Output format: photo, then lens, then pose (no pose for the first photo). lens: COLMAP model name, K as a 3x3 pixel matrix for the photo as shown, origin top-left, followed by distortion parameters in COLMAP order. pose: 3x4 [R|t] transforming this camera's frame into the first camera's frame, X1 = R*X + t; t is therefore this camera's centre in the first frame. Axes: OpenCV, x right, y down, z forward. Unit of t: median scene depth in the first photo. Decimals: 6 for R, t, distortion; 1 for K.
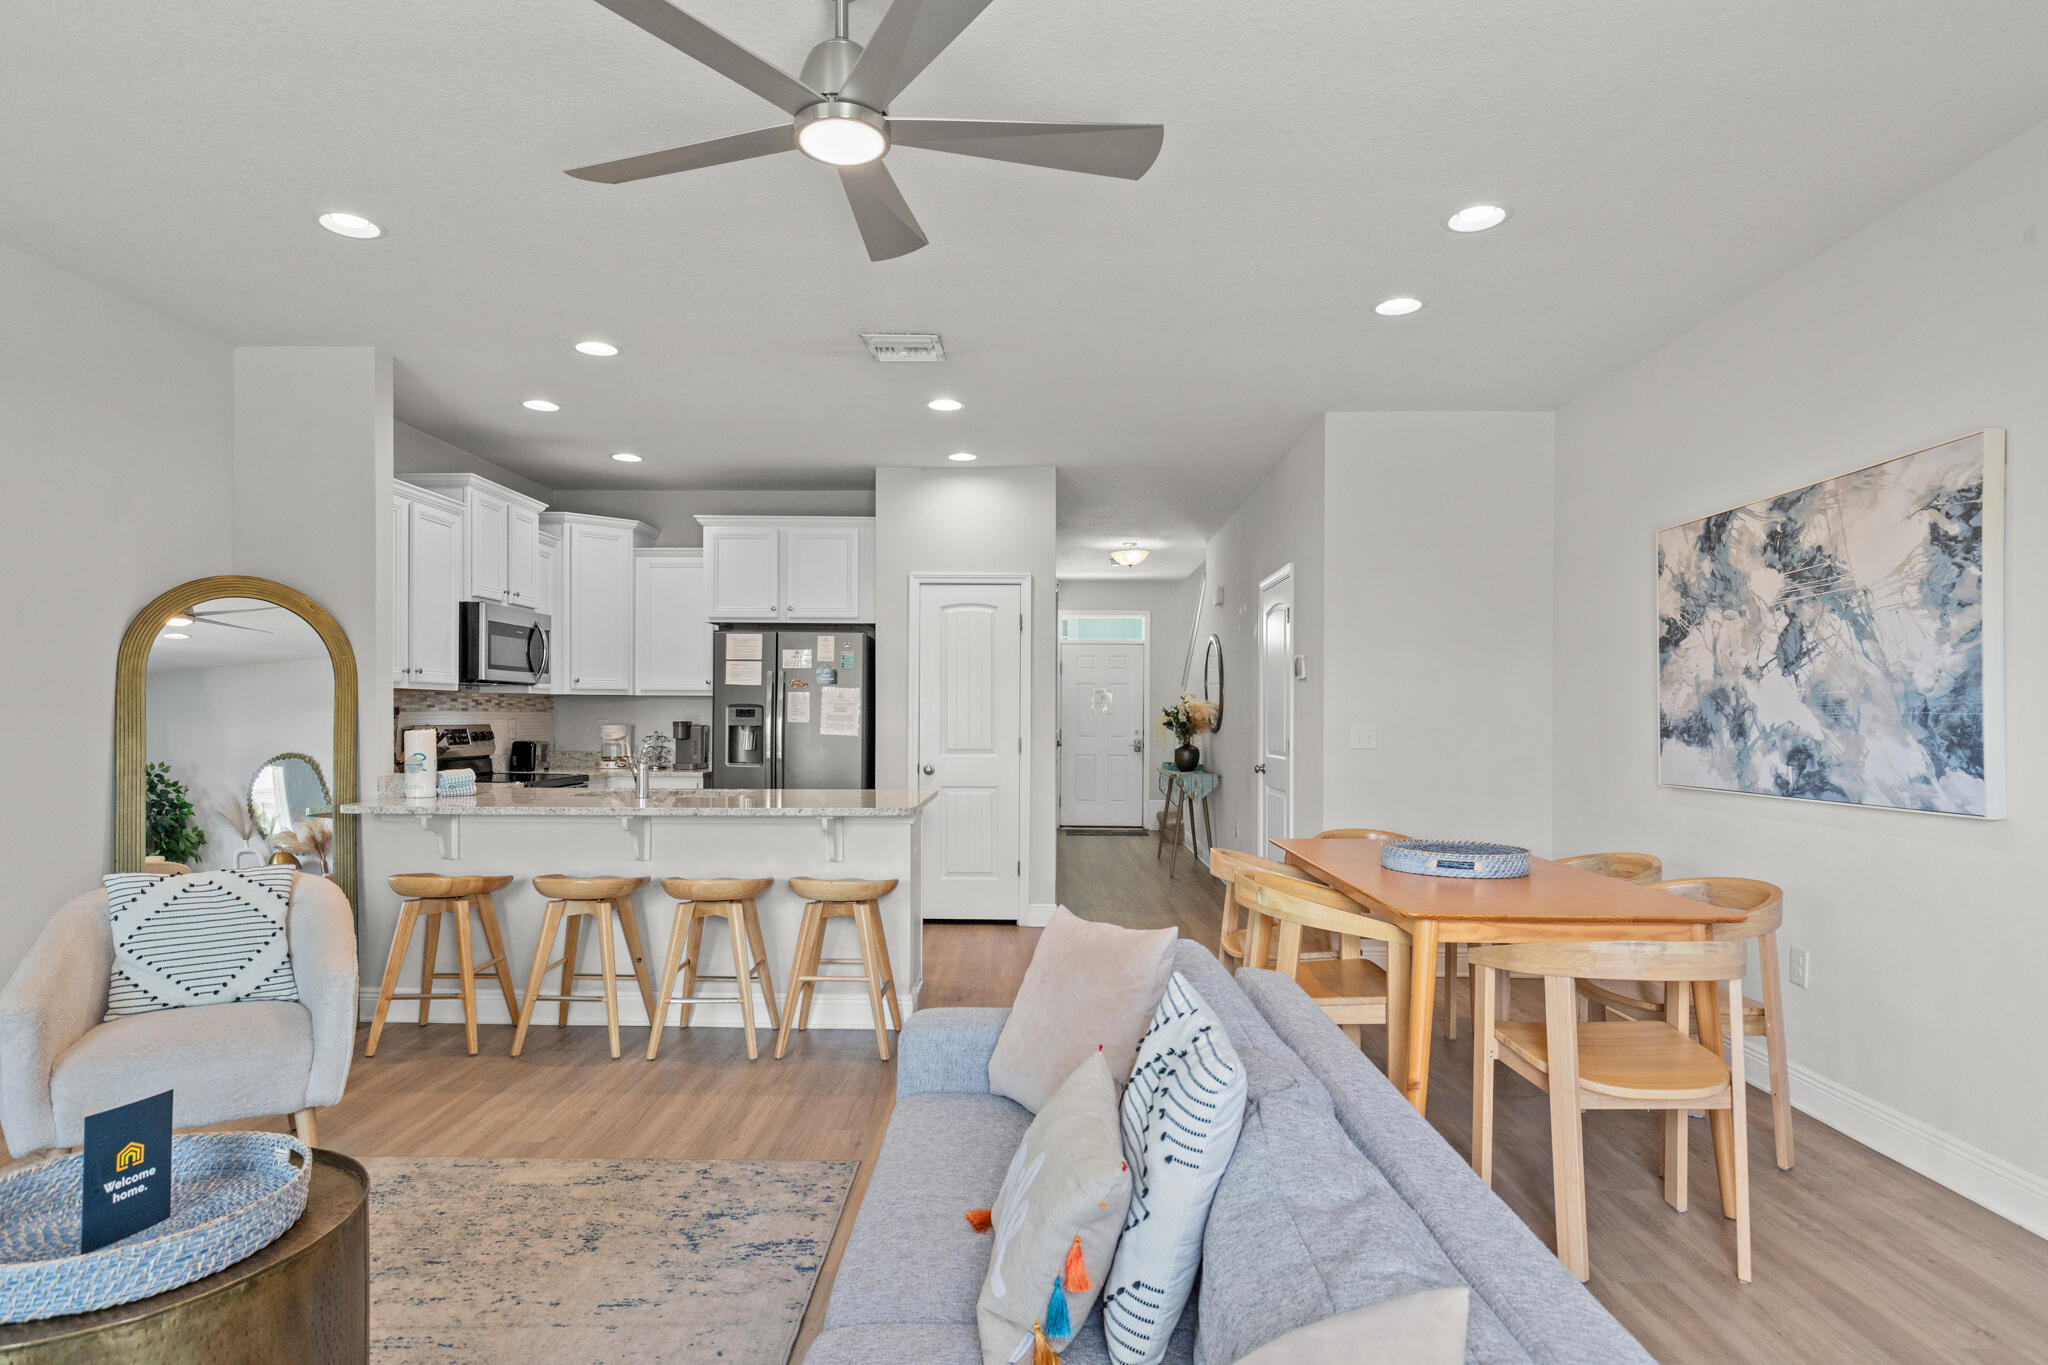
lens RADIAL K [[1087.3, 0, 1019.0], [0, 1087.3, 718.1], [0, 0, 1]] dist [-0.014200, -0.000401]
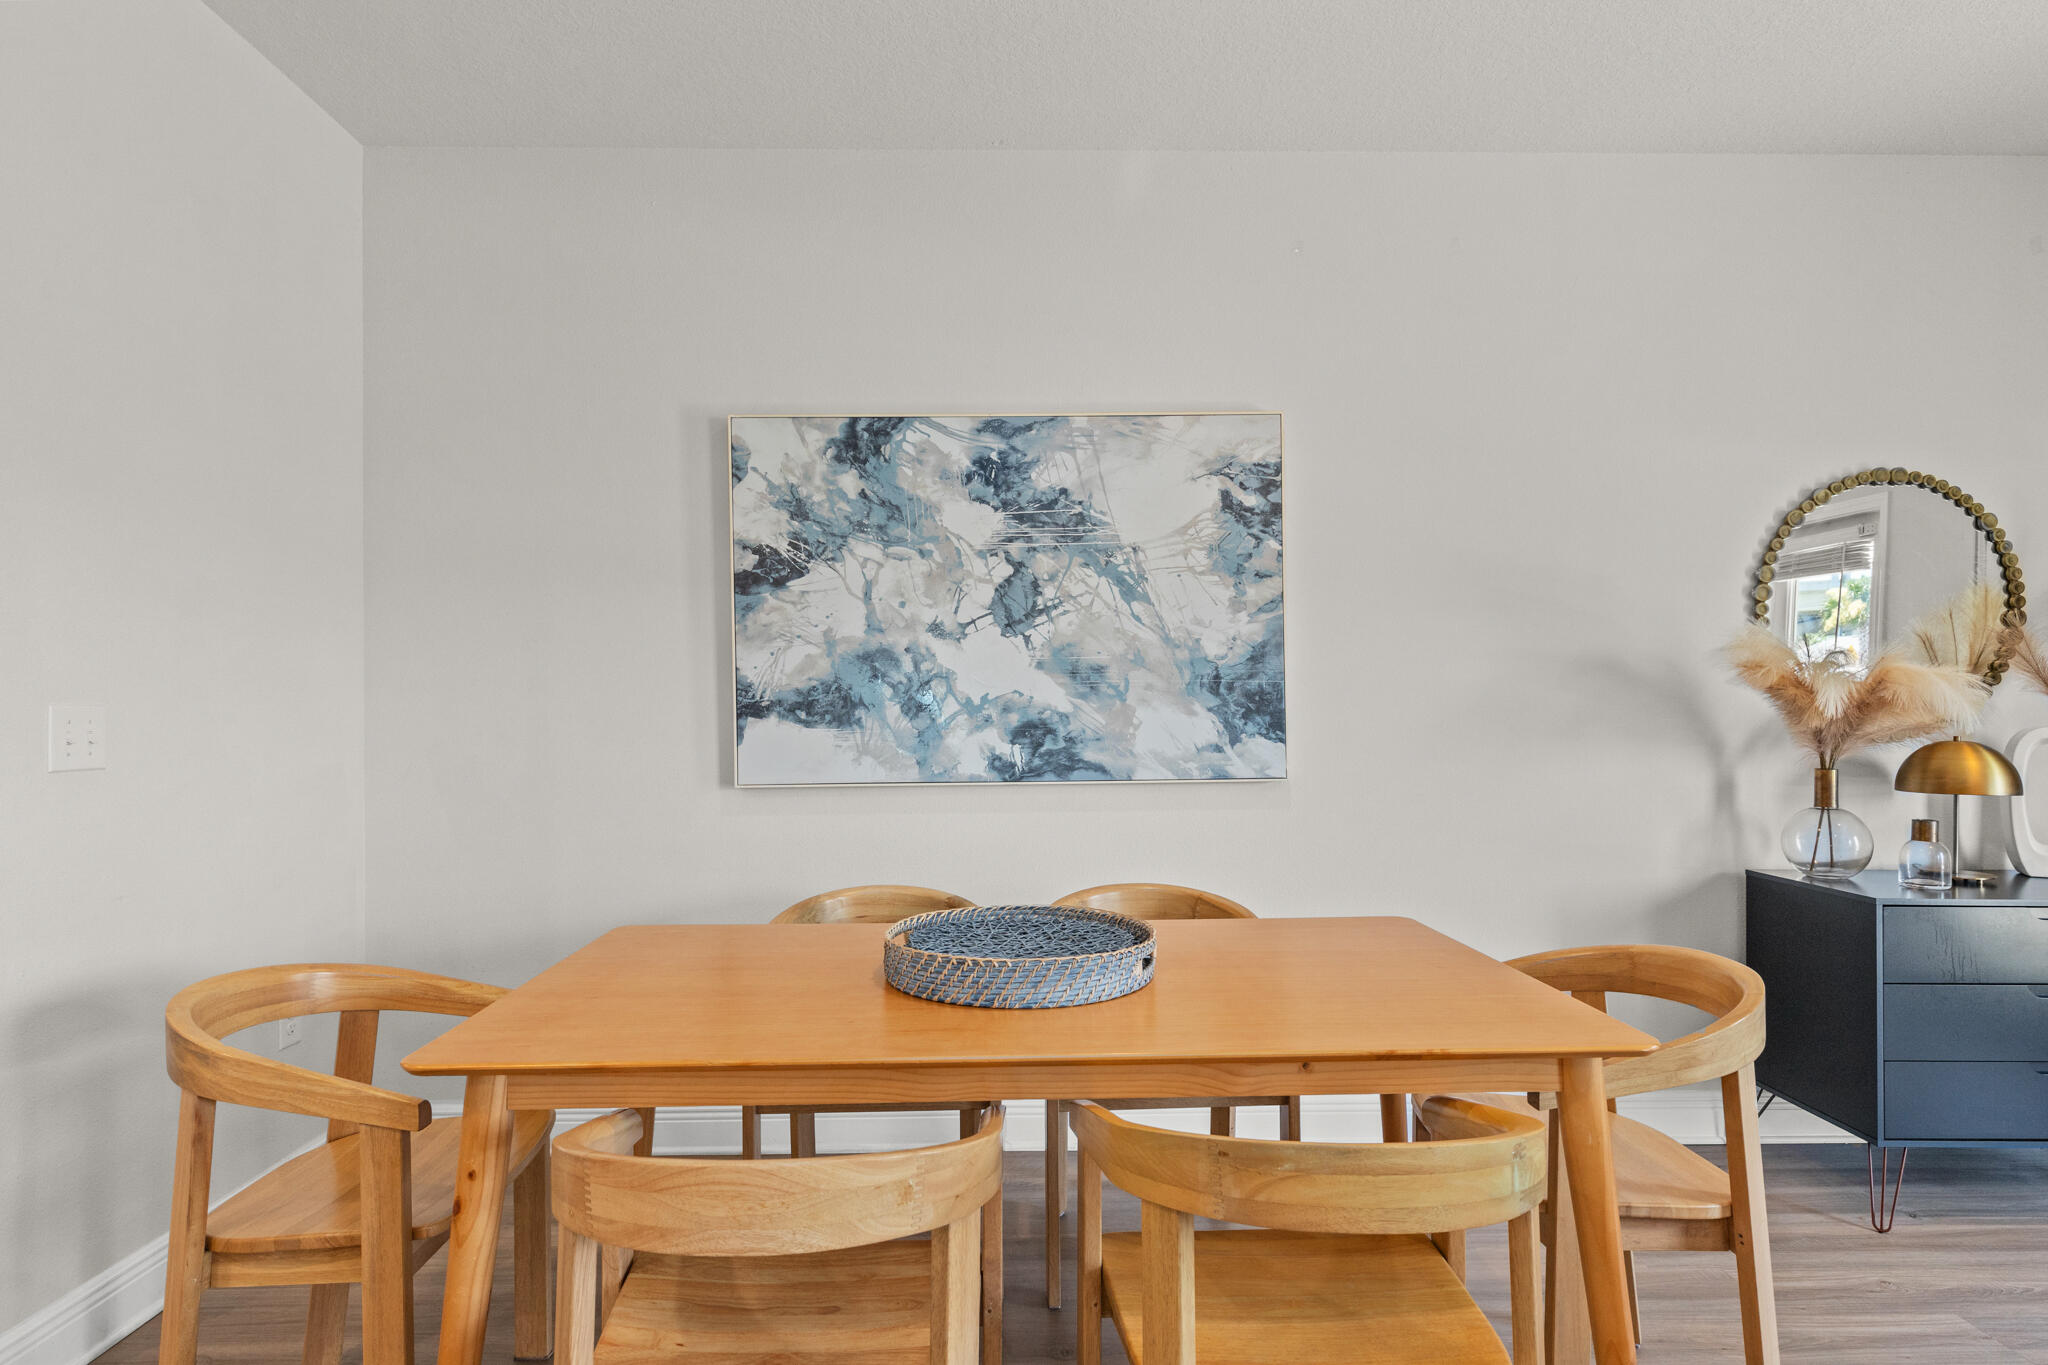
lens RADIAL K [[1116.2, 0, 1012.1], [0, 1116.2, 698.6], [0, 0, 1]] dist [0.004292, 0.000122]
pose [[-0.043354, -0.003671, 0.999053, -0.144667], [0.007521, 0.999964, 0.004000, 0.005139], [-0.999031, 0.007688, -0.043325, 1.015995]]
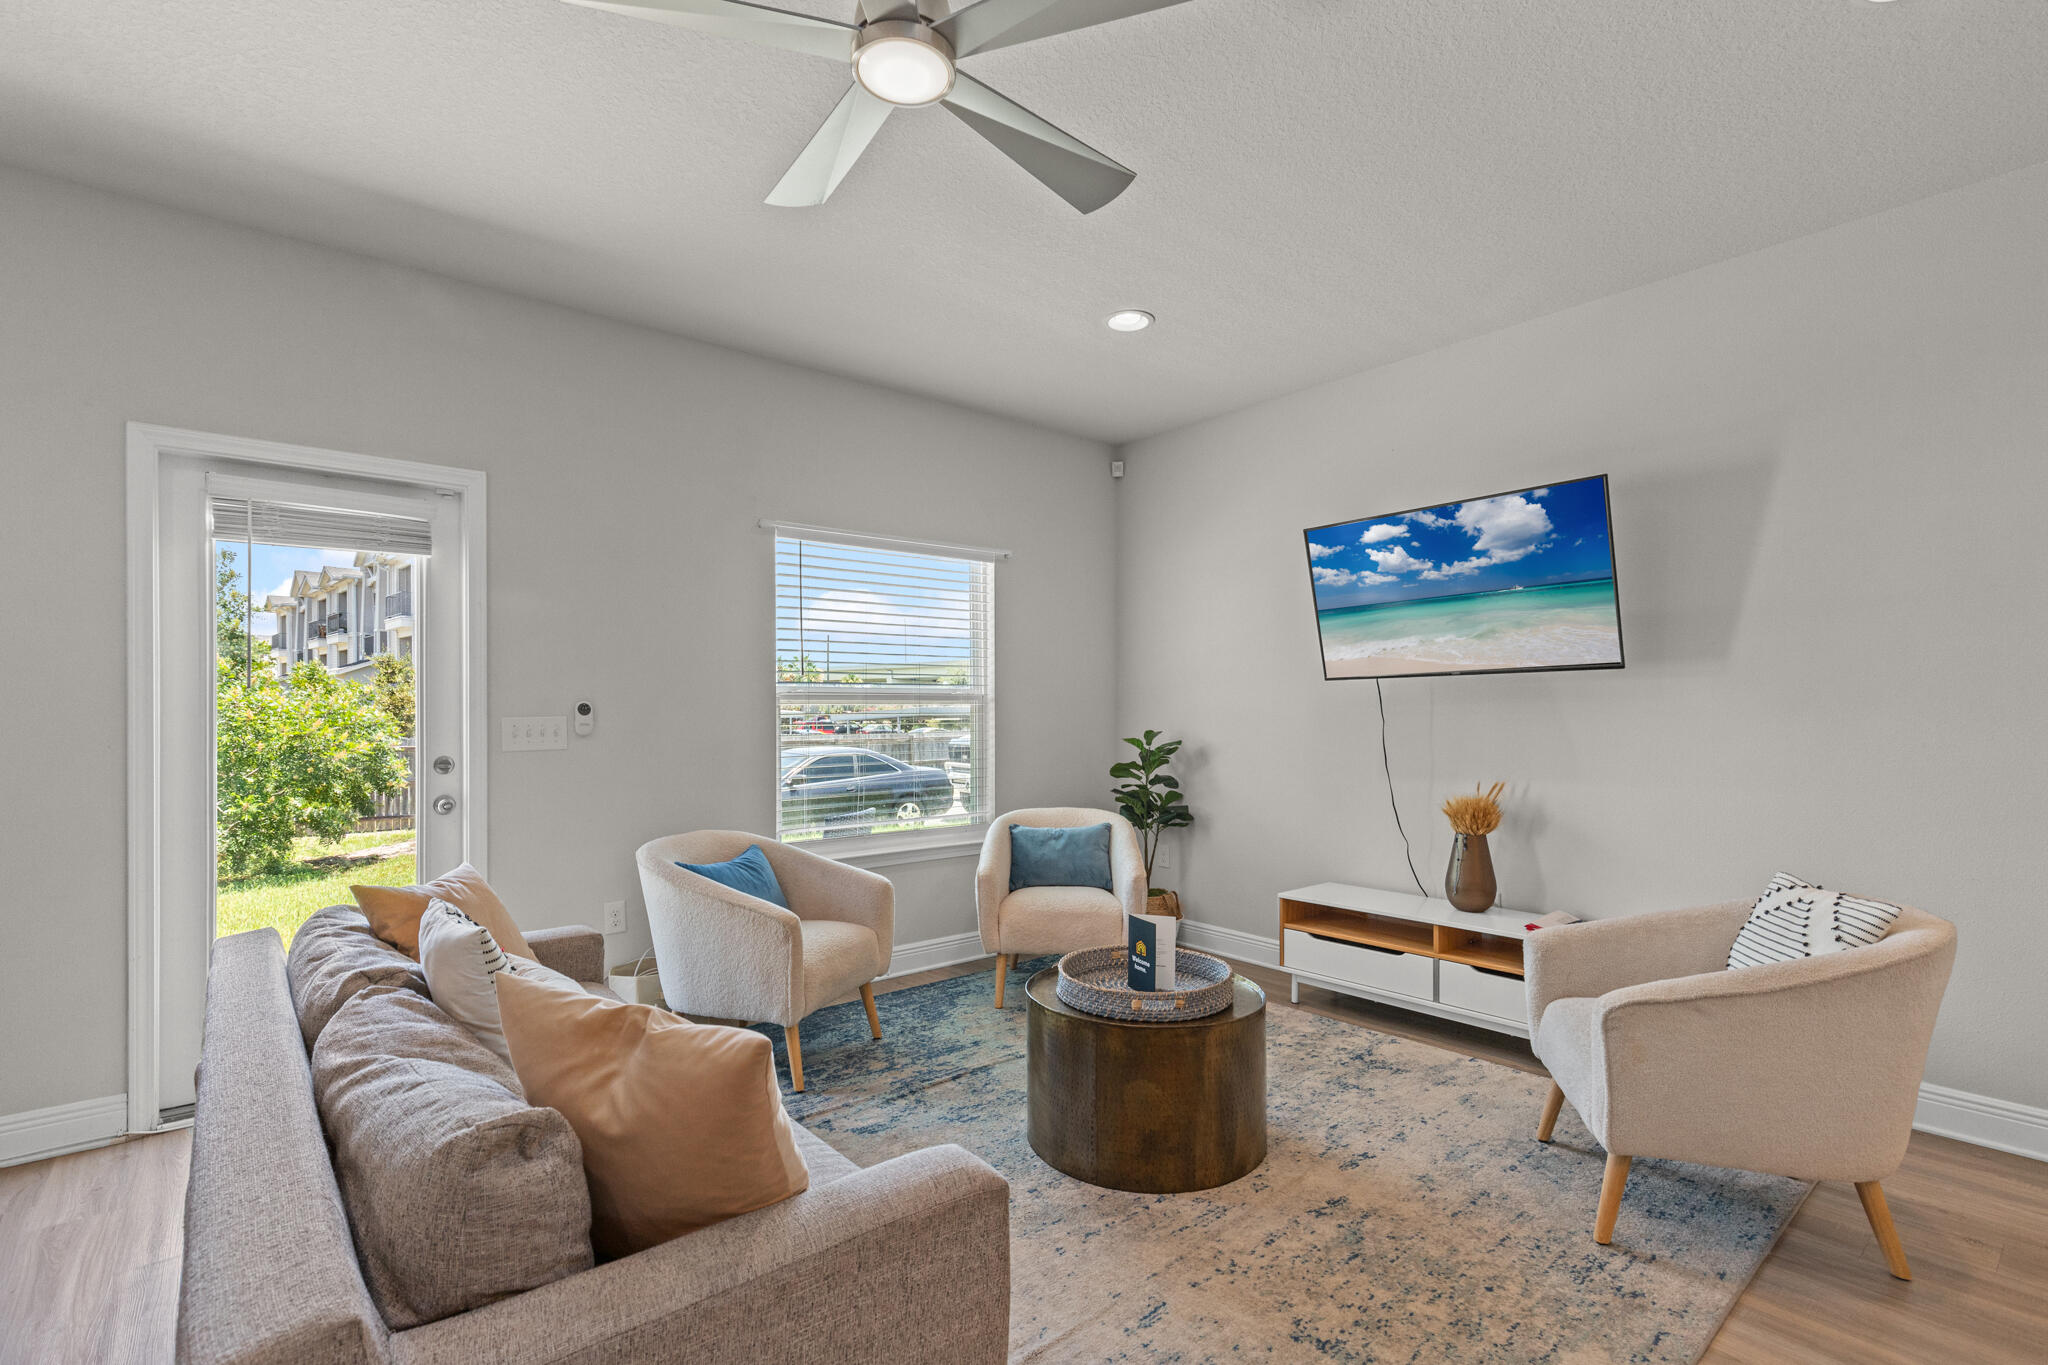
lens RADIAL K [[928.3, 0, 1026.7], [0, 928.3, 715.3], [0, 0, 1]] dist [0.011659, -0.002127]
pose [[-0.752561, -0.004492, -0.658507, 0.167051], [-0.006825, 0.999976, 0.000979, 0.007887], [0.658487, 0.005231, -0.752574, 0.985022]]
